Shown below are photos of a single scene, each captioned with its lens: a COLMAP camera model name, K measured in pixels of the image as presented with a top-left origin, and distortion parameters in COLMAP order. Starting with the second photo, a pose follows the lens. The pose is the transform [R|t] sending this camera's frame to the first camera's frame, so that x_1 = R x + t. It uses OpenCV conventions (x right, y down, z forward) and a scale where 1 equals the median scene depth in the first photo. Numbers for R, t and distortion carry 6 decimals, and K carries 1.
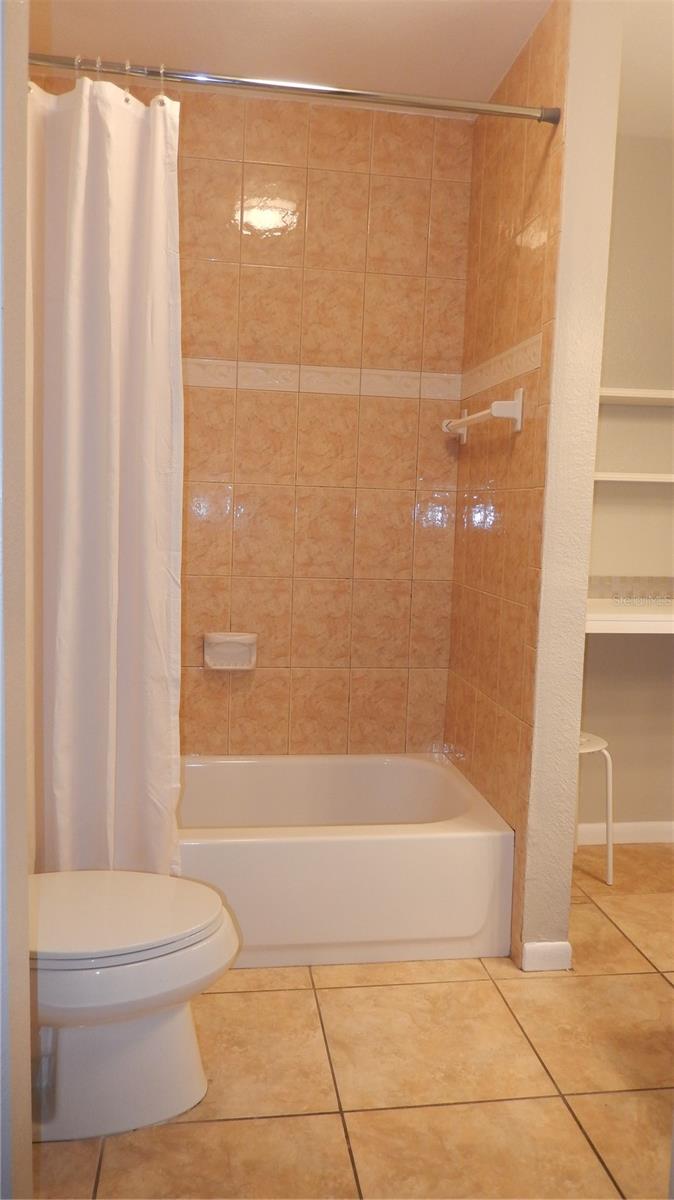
lens RADIAL K [[899.7, 0, 338.1], [0, 899.7, 599.7], [0, 0, 1]] dist [0.005567, 0.028308]
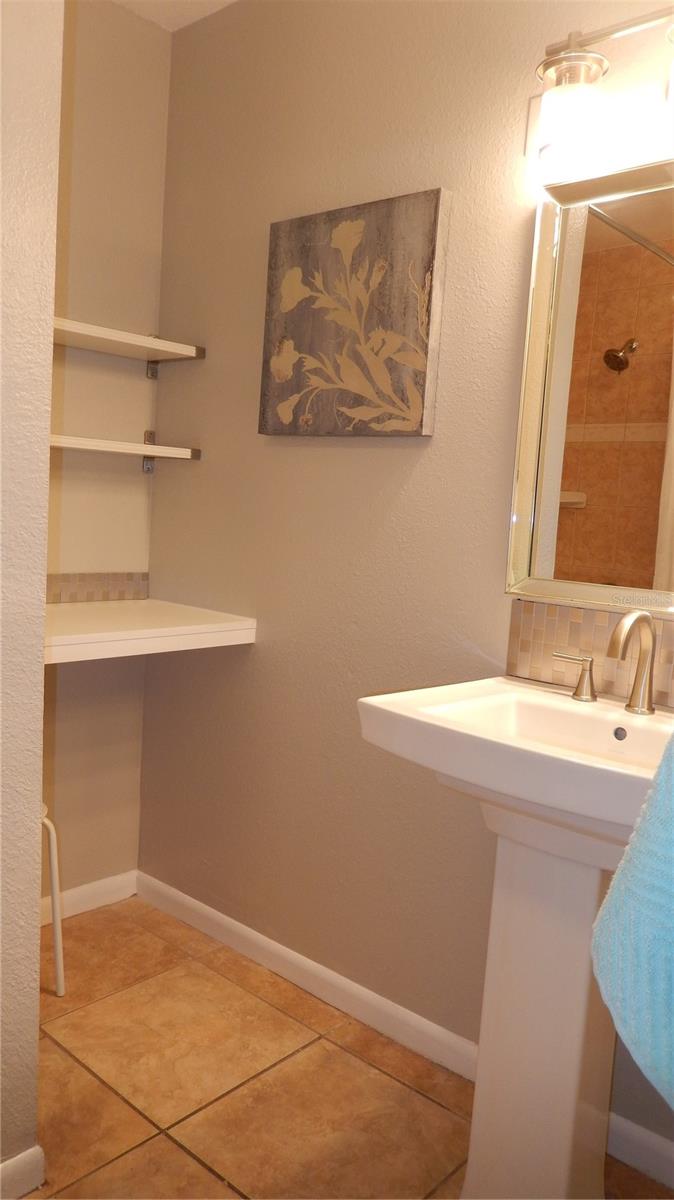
lens RADIAL K [[899.7, 0, 340.0], [0, 899.7, 591.7], [0, 0, 1]] dist [0.005567, 0.028308]
pose [[0.761498, -0.003793, 0.648157, -0.005455], [-0.003689, 0.999941, 0.010186, -0.026139], [-0.648157, -0.010147, 0.761439, 0.305835]]
